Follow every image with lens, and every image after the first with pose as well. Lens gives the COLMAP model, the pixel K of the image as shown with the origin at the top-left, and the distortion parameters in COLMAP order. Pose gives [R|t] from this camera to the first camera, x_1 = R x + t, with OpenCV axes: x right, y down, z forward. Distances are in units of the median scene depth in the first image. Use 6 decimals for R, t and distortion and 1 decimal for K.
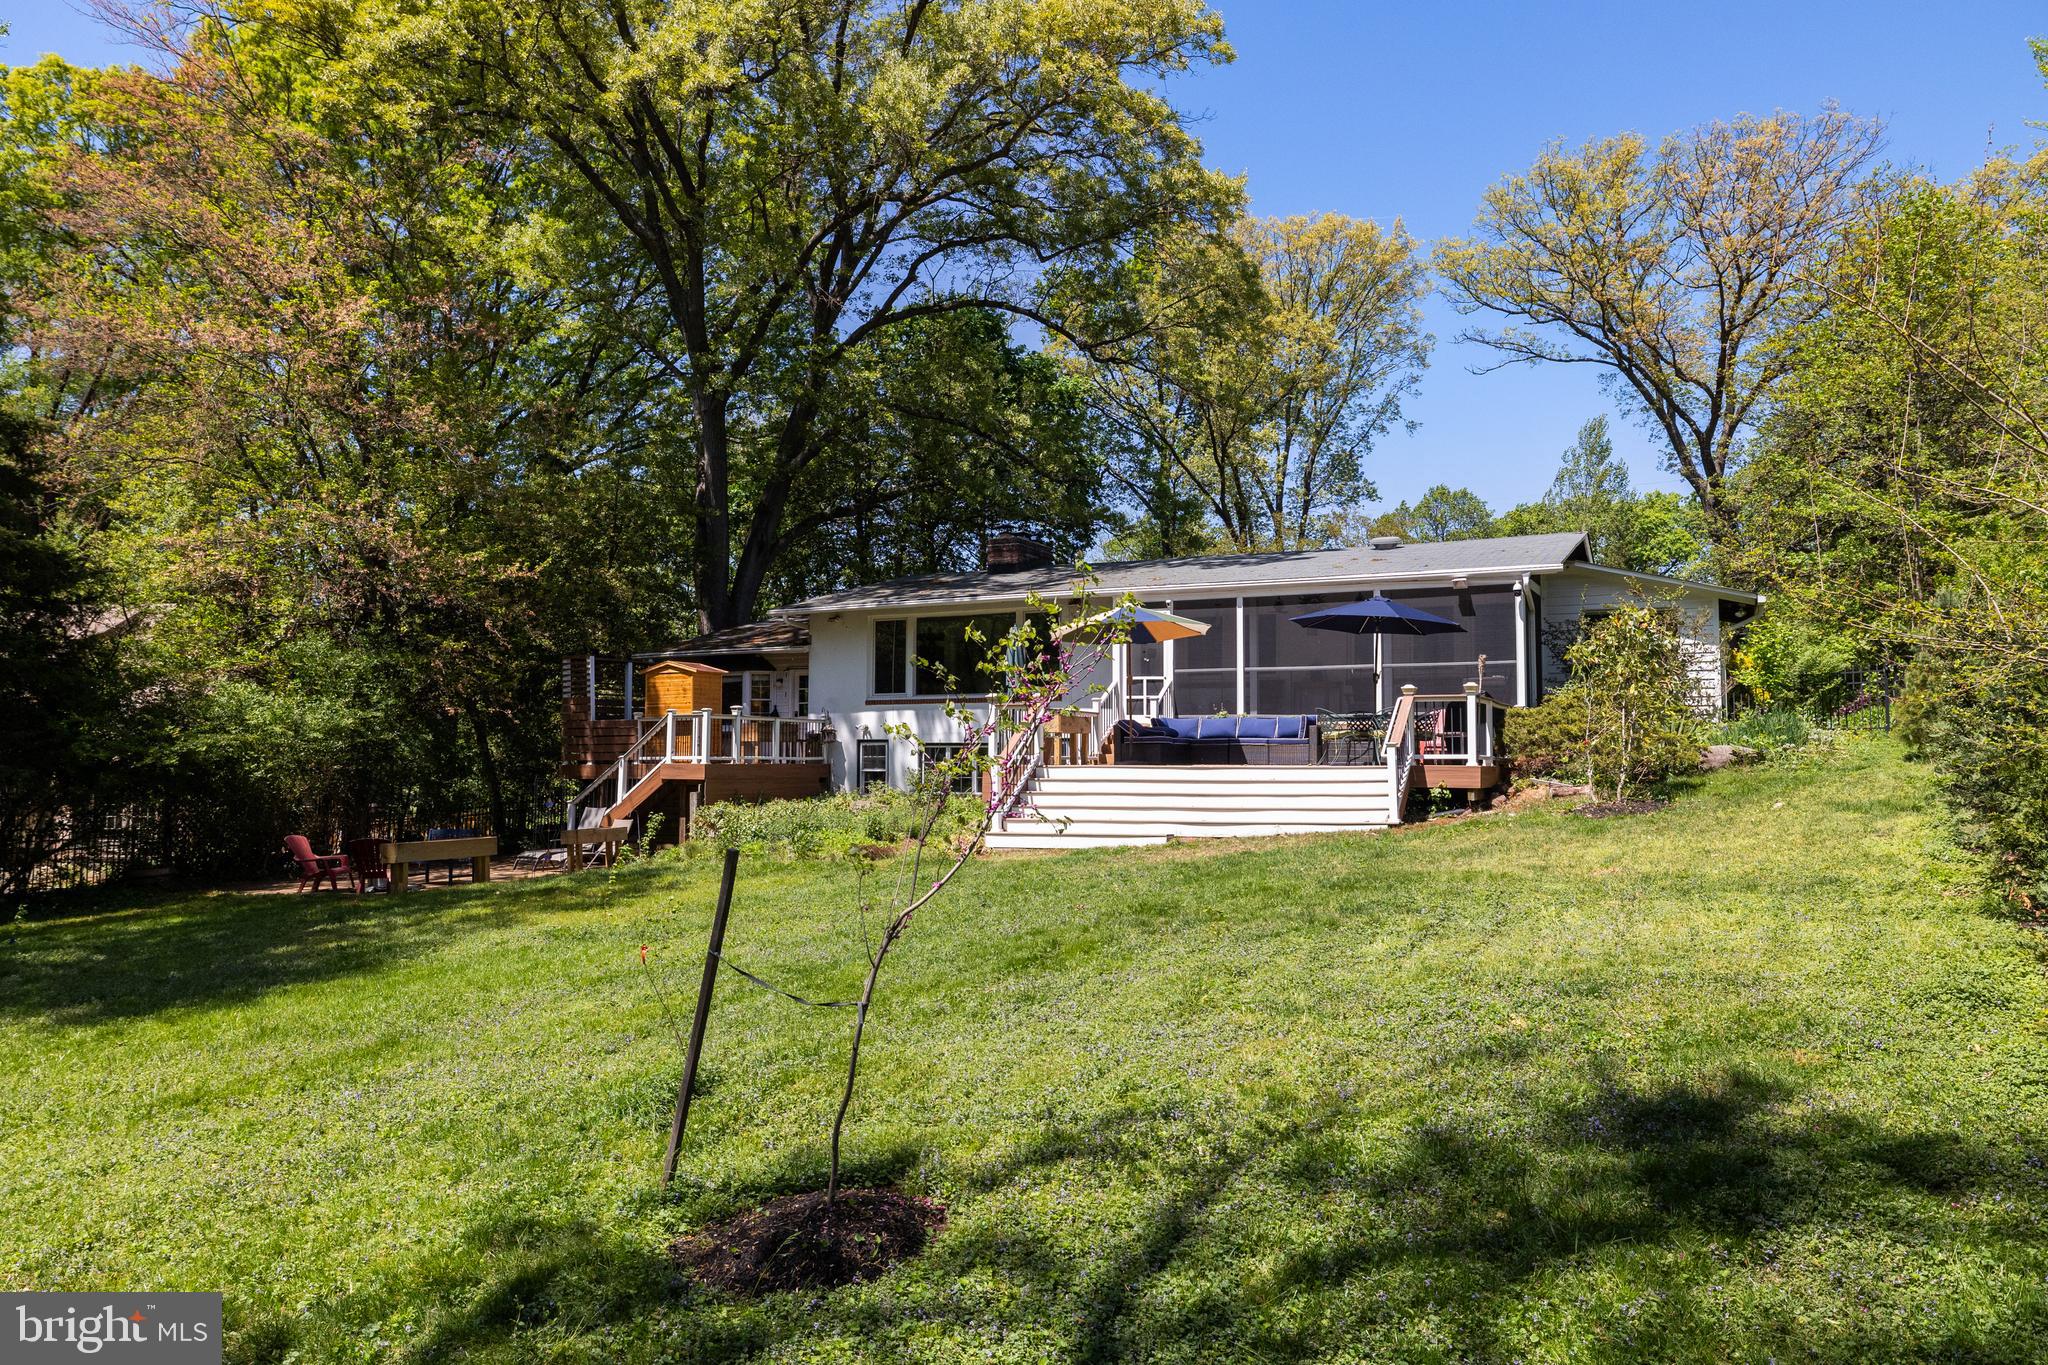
lens RADIAL K [[1395.1, 0, 1024.0], [0, 1395.1, 682.5], [0, 0, 1]] dist [-0.043265, 0.000332]
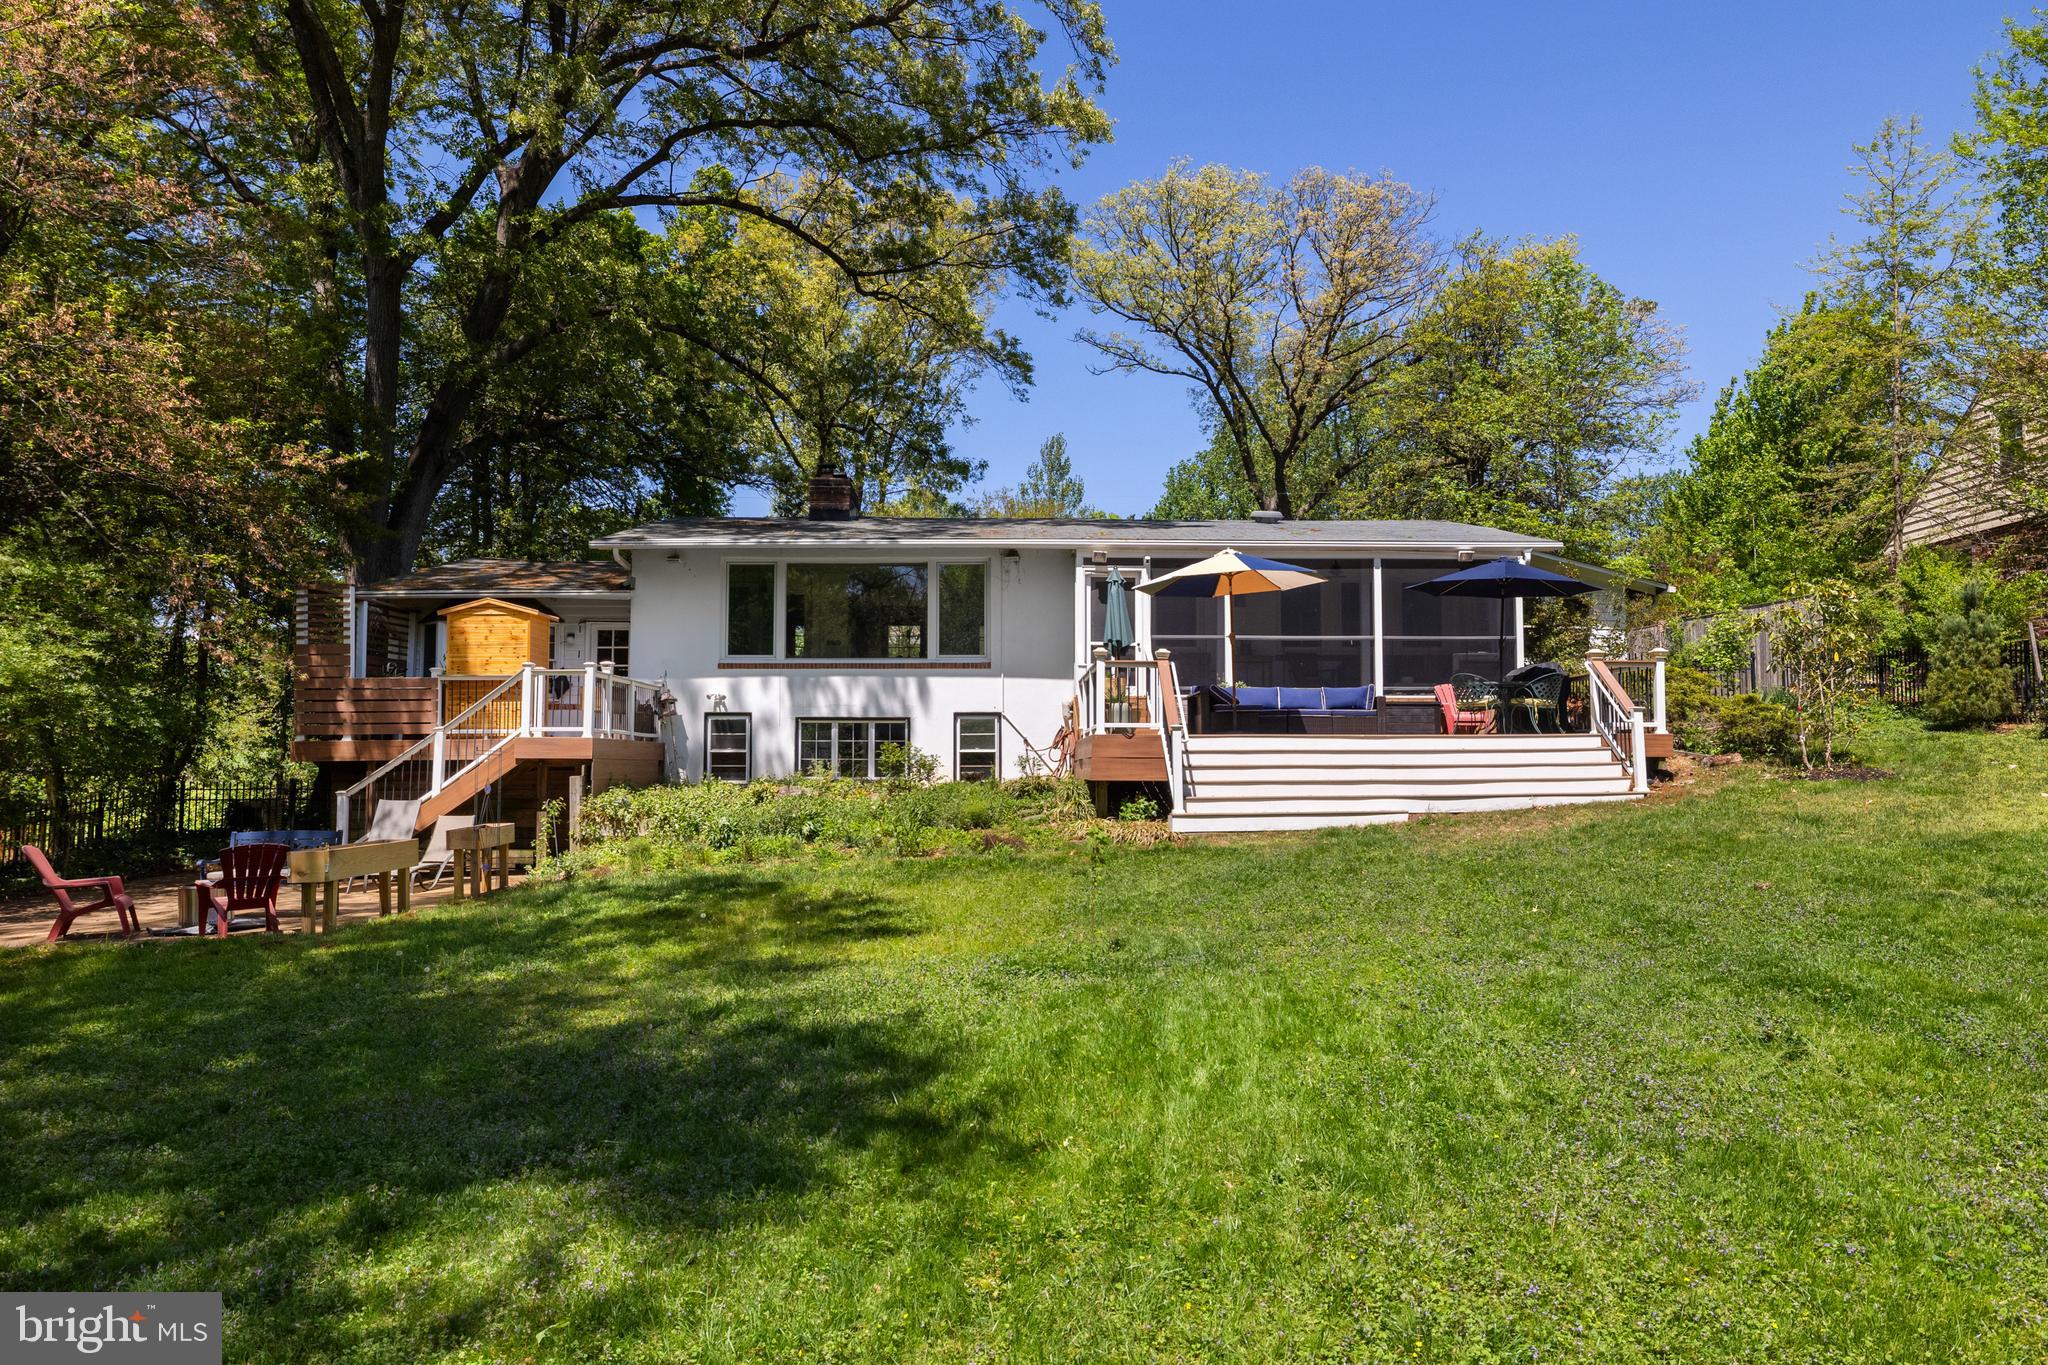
lens RADIAL K [[1395.1, 0, 1024.0], [0, 1395.1, 682.5], [0, 0, 1]] dist [-0.043265, 0.000332]
pose [[0.861450, 0.028812, 0.507024, -0.369395], [-0.028000, 0.999565, -0.009229, 0.026699], [-0.507069, -0.006246, 0.861883, 0.226685]]
